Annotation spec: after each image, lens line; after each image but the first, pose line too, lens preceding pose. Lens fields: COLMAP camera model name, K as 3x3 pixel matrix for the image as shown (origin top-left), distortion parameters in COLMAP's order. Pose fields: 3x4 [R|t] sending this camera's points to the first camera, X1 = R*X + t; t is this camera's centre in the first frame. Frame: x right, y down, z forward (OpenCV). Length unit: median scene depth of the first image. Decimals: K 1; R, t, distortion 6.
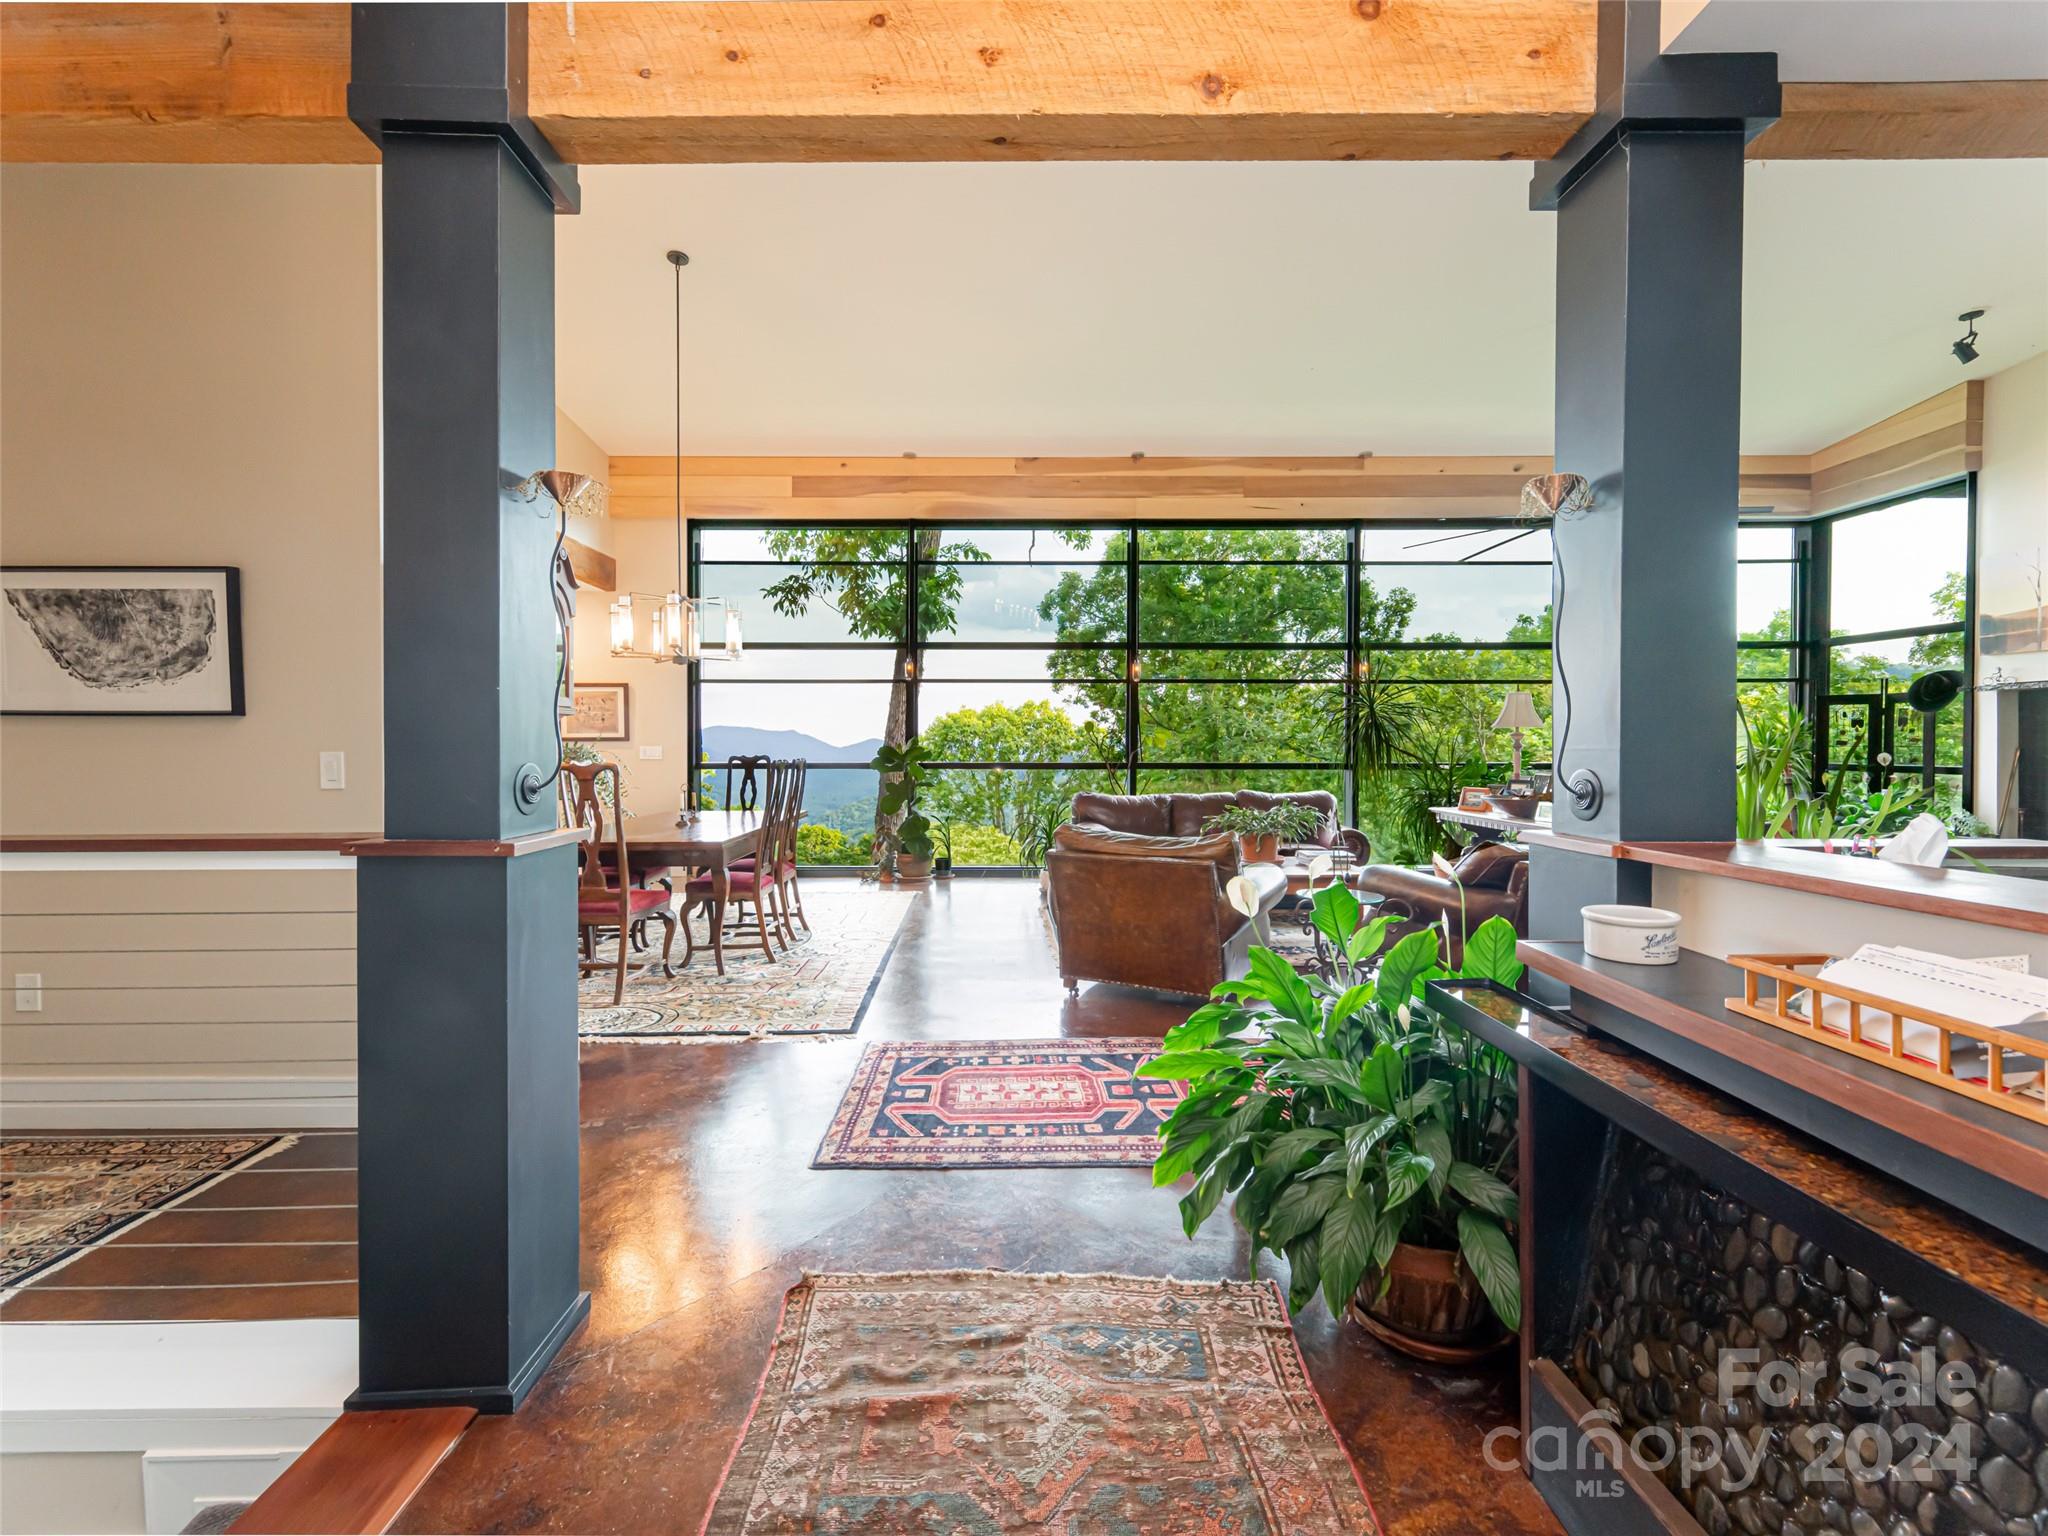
lens RADIAL K [[891.7, 0, 1012.4], [0, 891.7, 755.7], [0, 0, 1]] dist [0.008059, 0.000097]
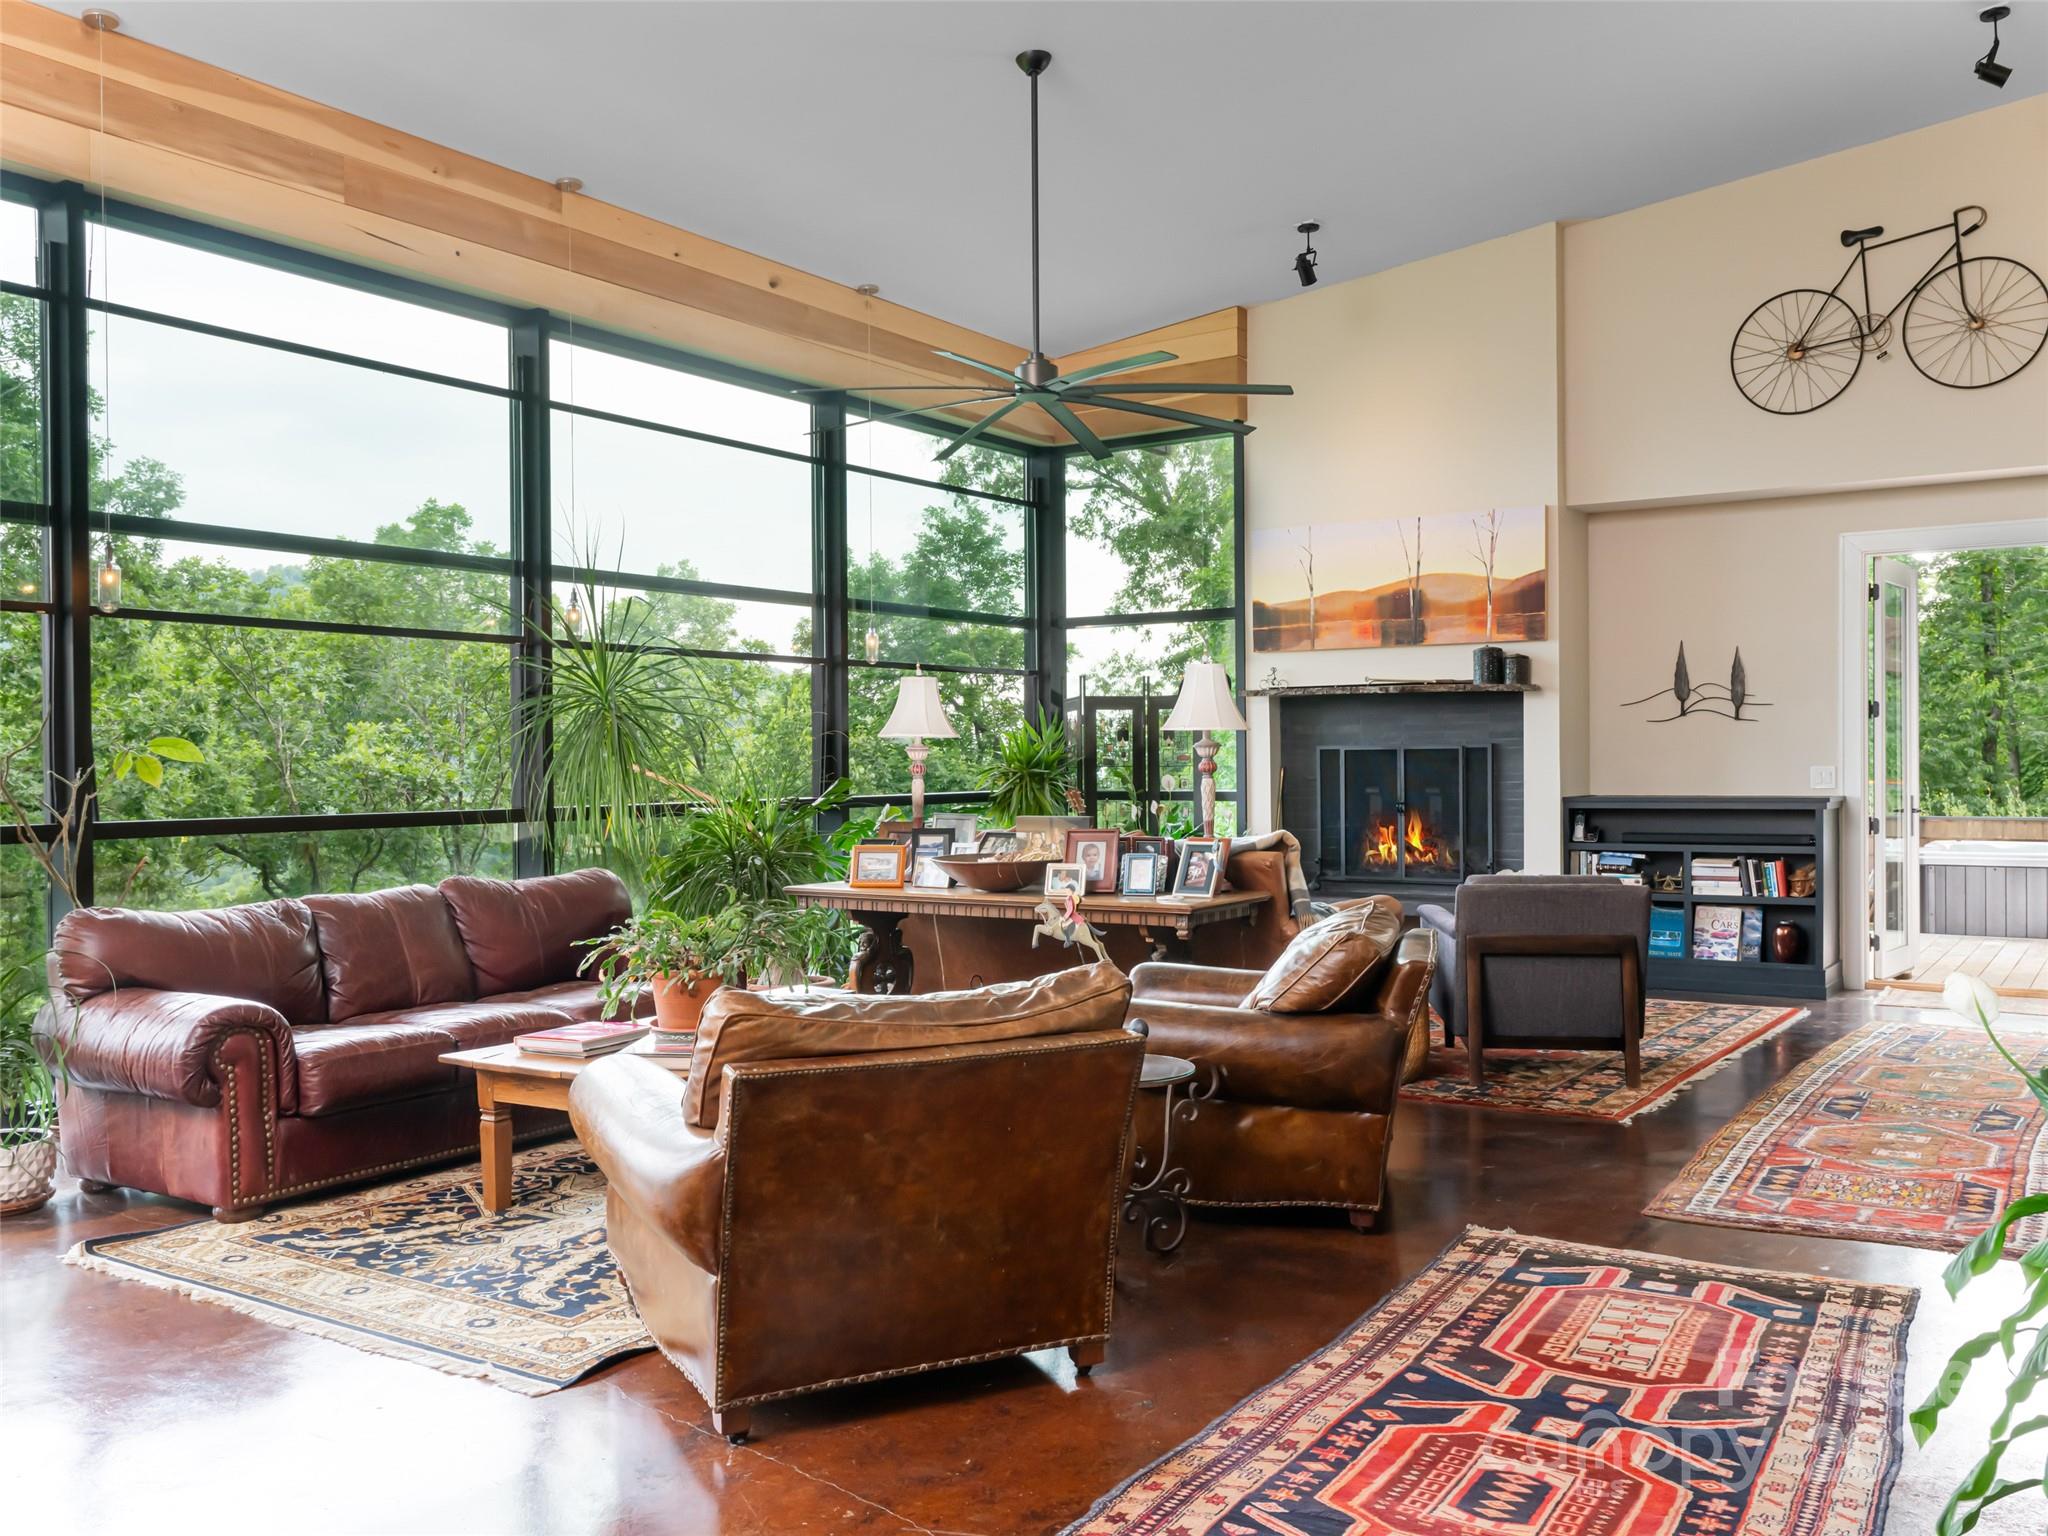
lens RADIAL K [[1690.2, 0, 1032.6], [0, 1690.2, 779.7], [0, 0, 1]] dist [-0.002827, 0.006062]
pose [[0.560498, -0.014368, 0.828031, -0.237681], [0.019555, 0.999800, 0.004111, -0.006212], [-0.827925, 0.013888, 0.560667, 0.266217]]
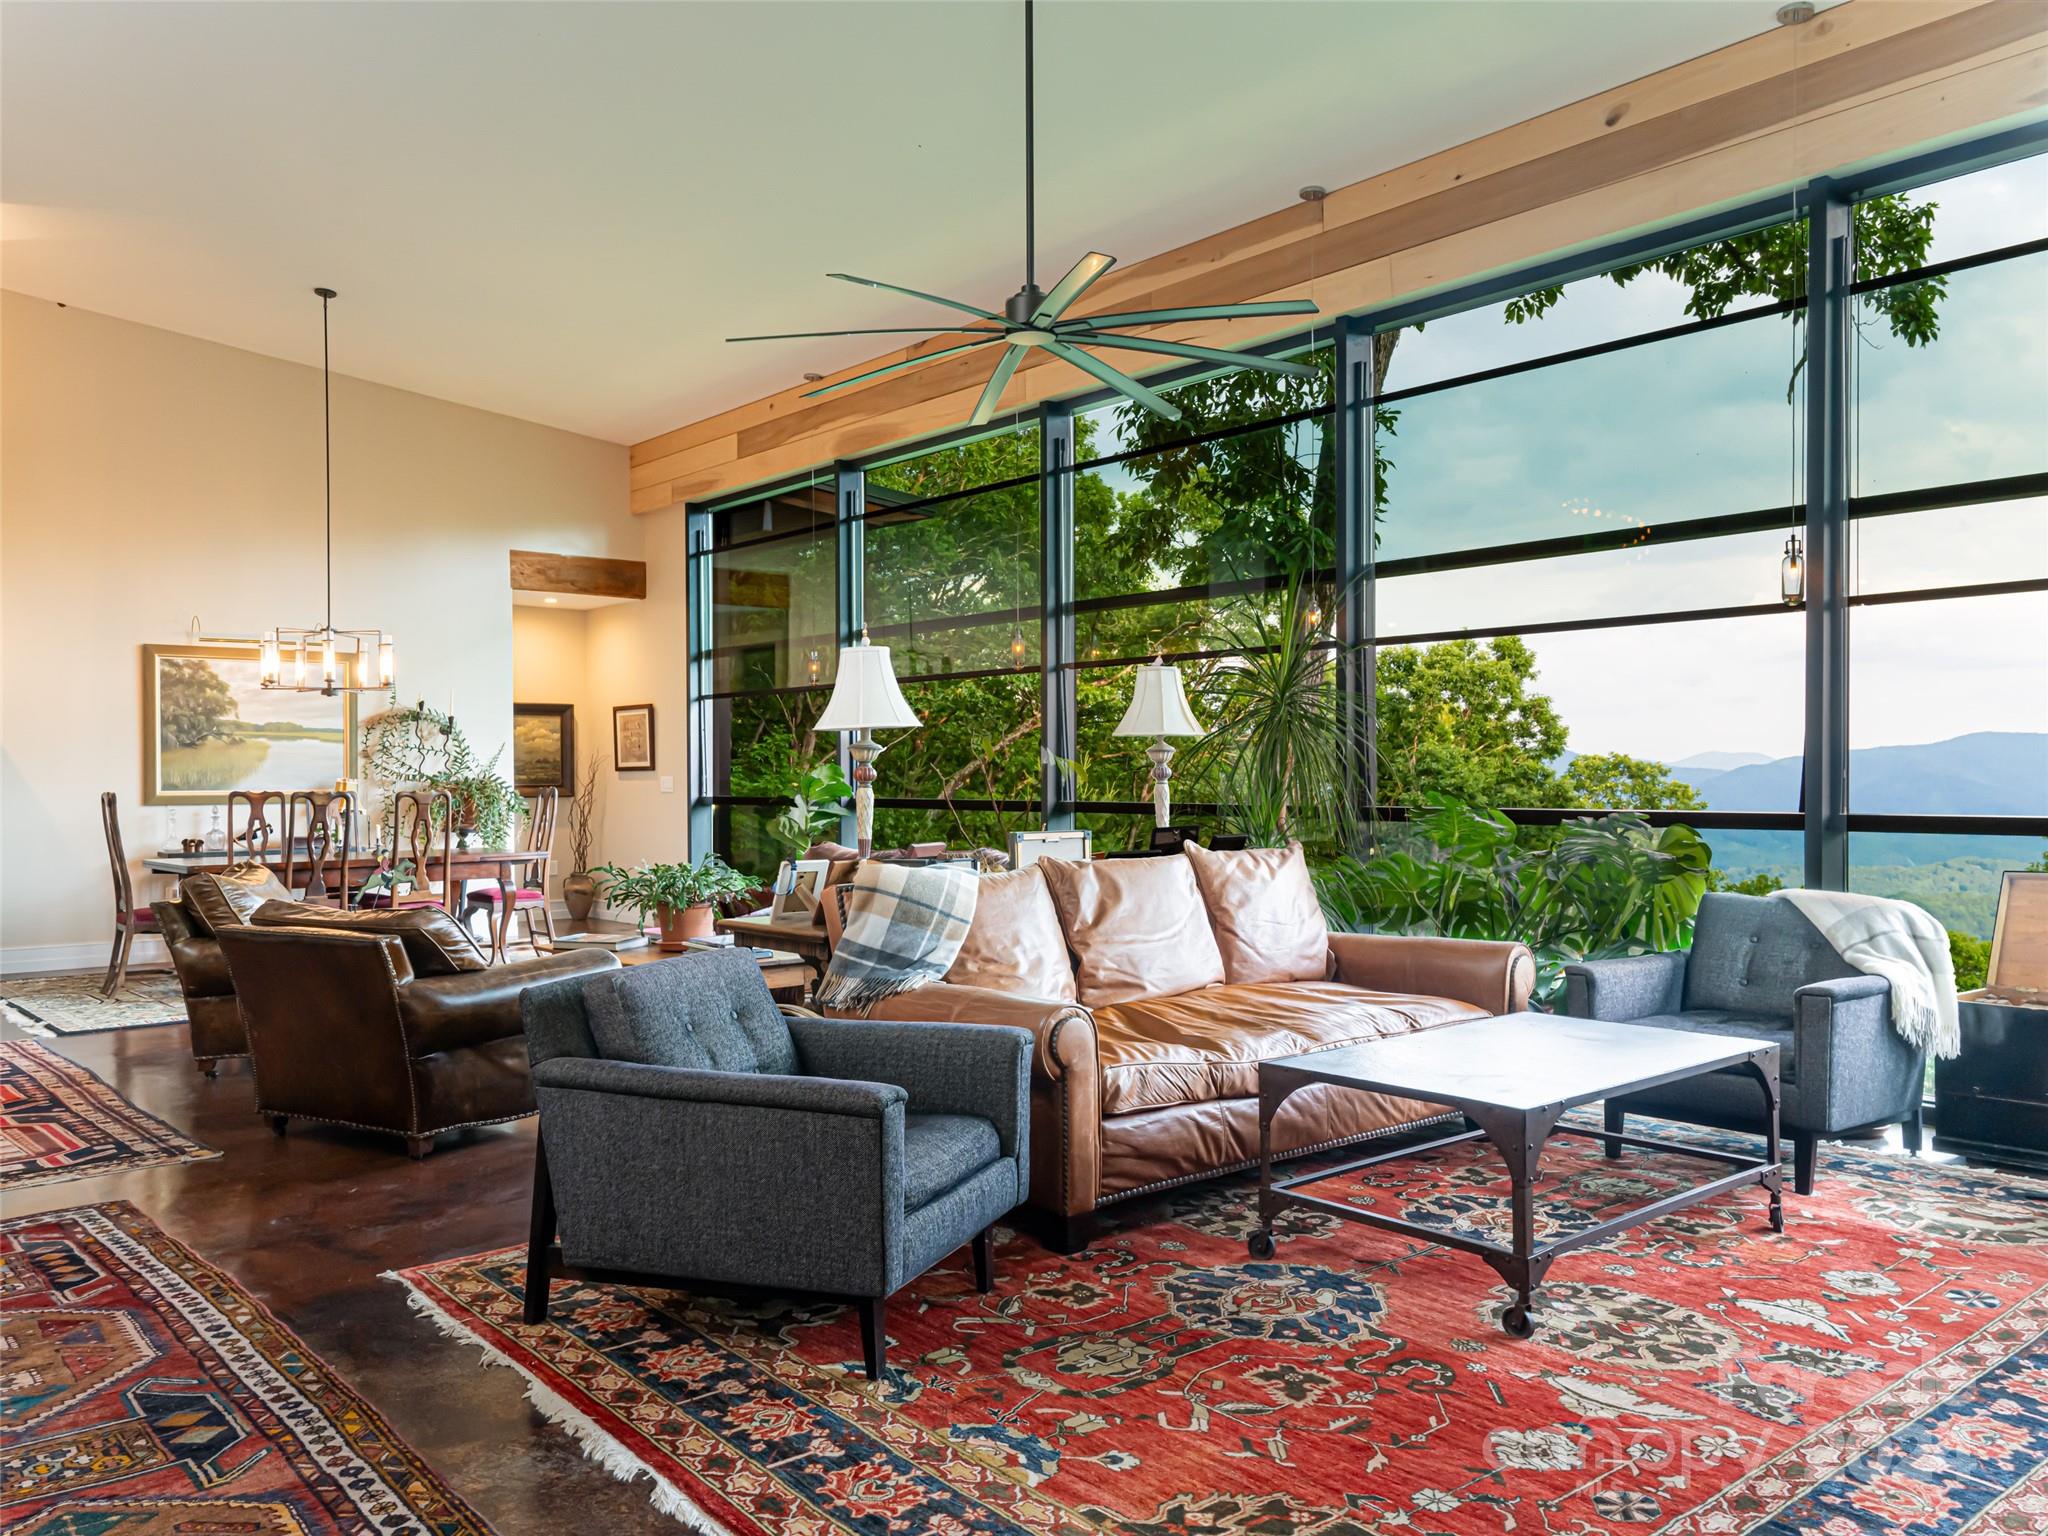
lens RADIAL K [[1556.0, 0, 980.6], [0, 1556.0, 778.0], [0, 0, 1]] dist [0.013605, 0.003638]
pose [[0.632805, -0.002225, -0.774308, 0.956036], [-0.002629, 0.999984, -0.005022, -0.002881], [0.774307, 0.005213, 0.632789, 0.302319]]
